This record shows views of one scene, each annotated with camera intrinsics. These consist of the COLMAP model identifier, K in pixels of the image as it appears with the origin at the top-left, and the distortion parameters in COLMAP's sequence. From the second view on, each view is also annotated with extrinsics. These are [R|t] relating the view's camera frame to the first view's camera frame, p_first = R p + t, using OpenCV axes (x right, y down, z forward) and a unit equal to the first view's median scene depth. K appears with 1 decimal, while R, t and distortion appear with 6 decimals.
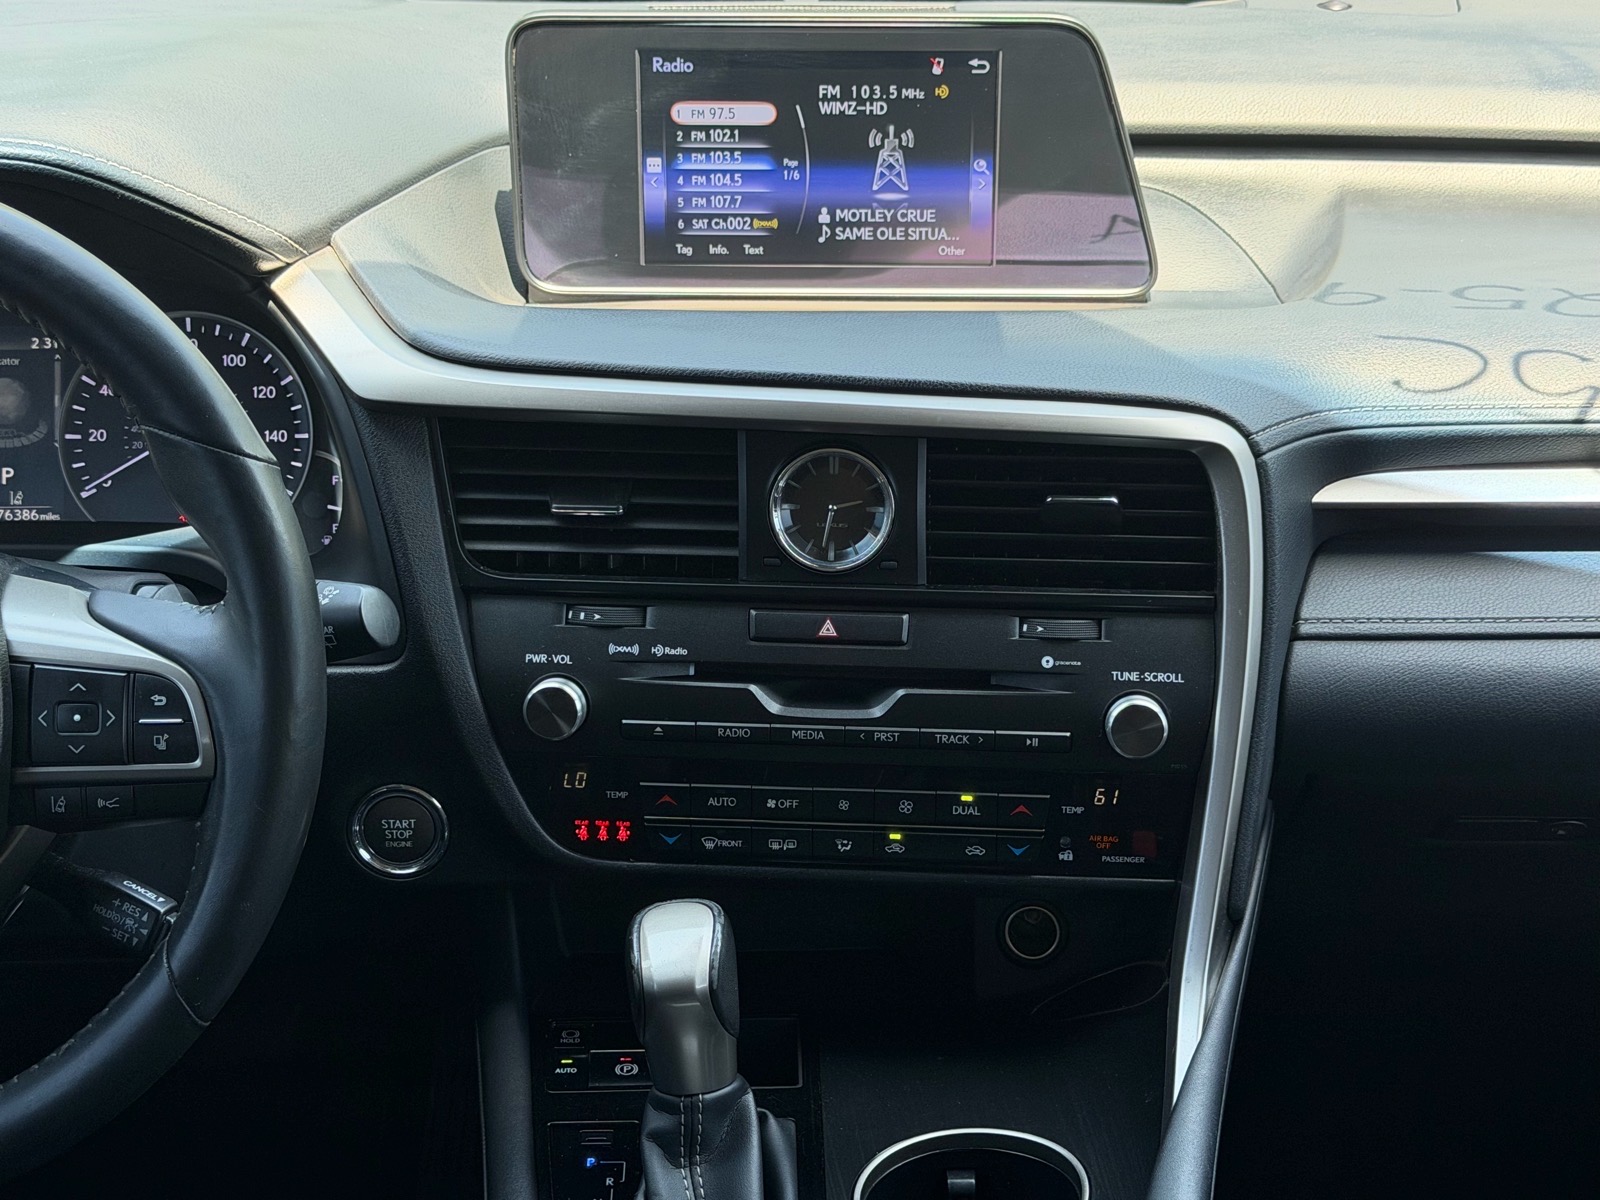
lens RADIAL K [[2570.2, 0, 815.8], [0, 2570.2, 606.9], [0, 0, 1]] dist [0.129004, 0.000000]
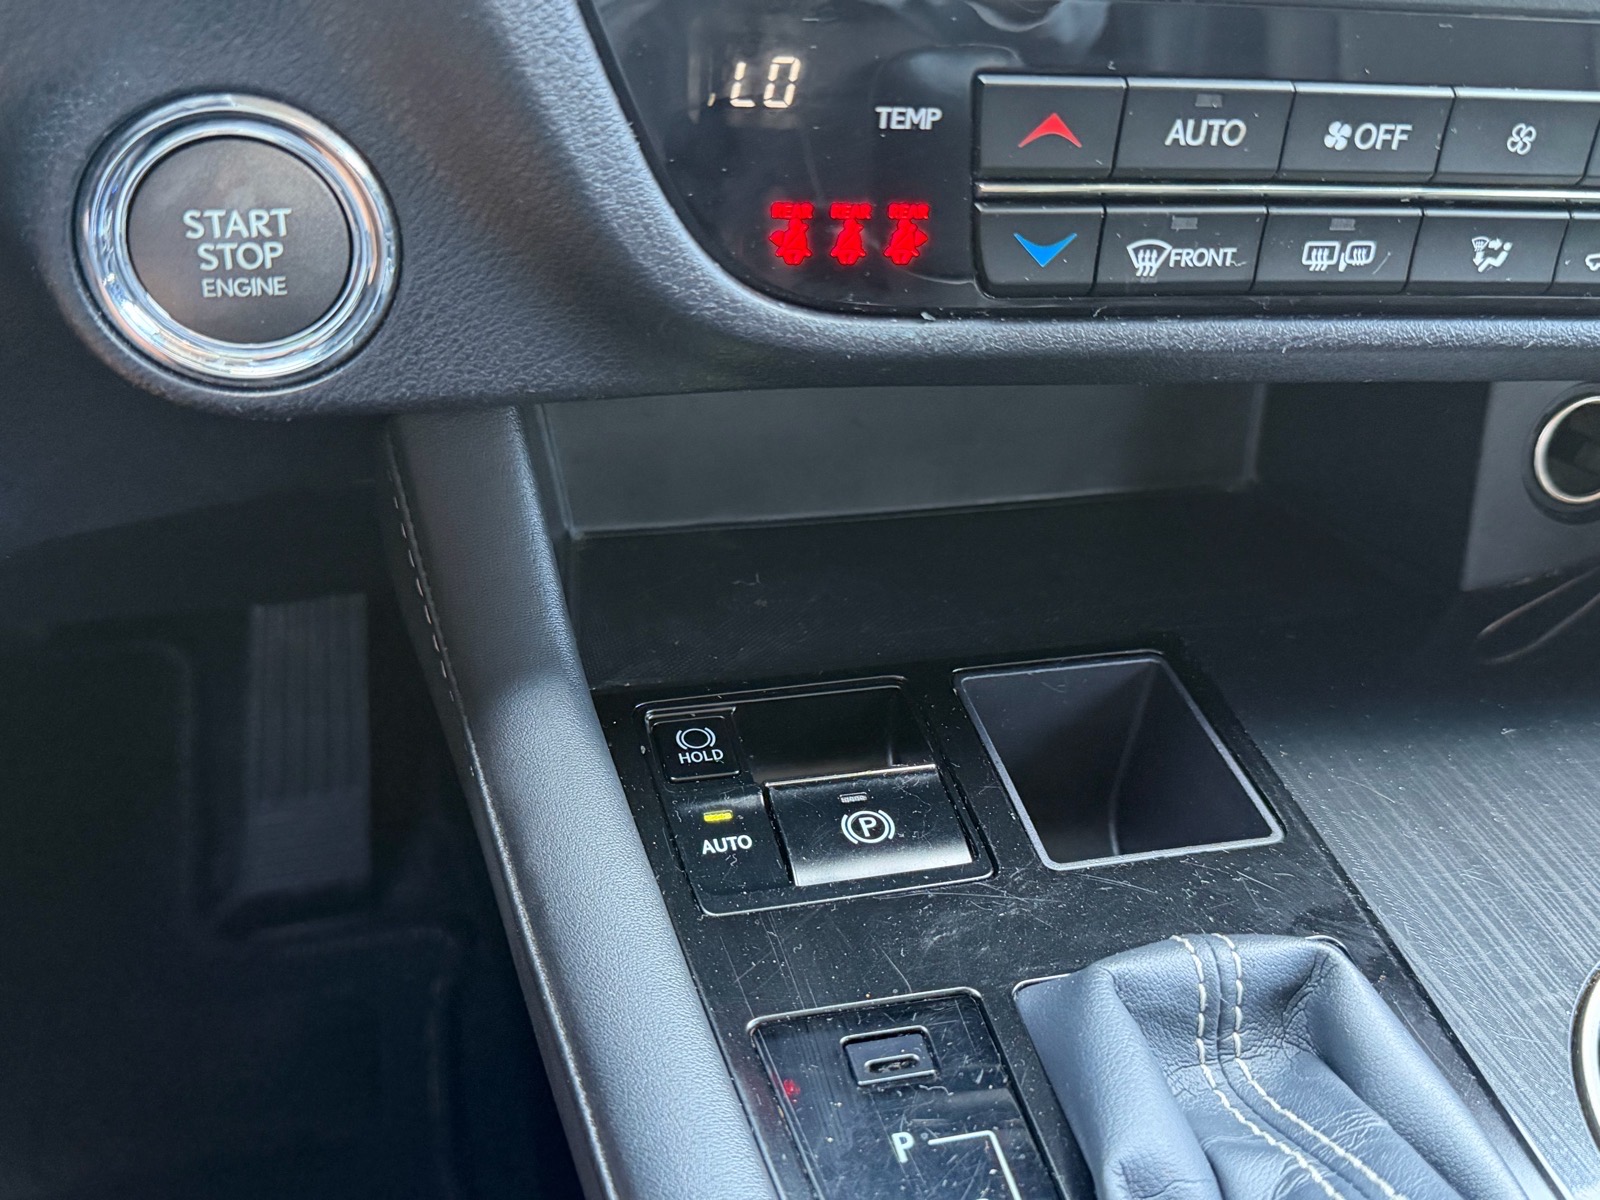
lens RADIAL K [[1591.1, 0, 802.2], [0, 1591.1, 616.2], [0, 0, 1]] dist [0.058642, 0.000000]
pose [[0.971938, -0.072721, 0.223716, -0.144362], [0.015031, 0.968273, 0.249444, 0.084482], [-0.234758, -0.239081, 0.942194, 0.796506]]
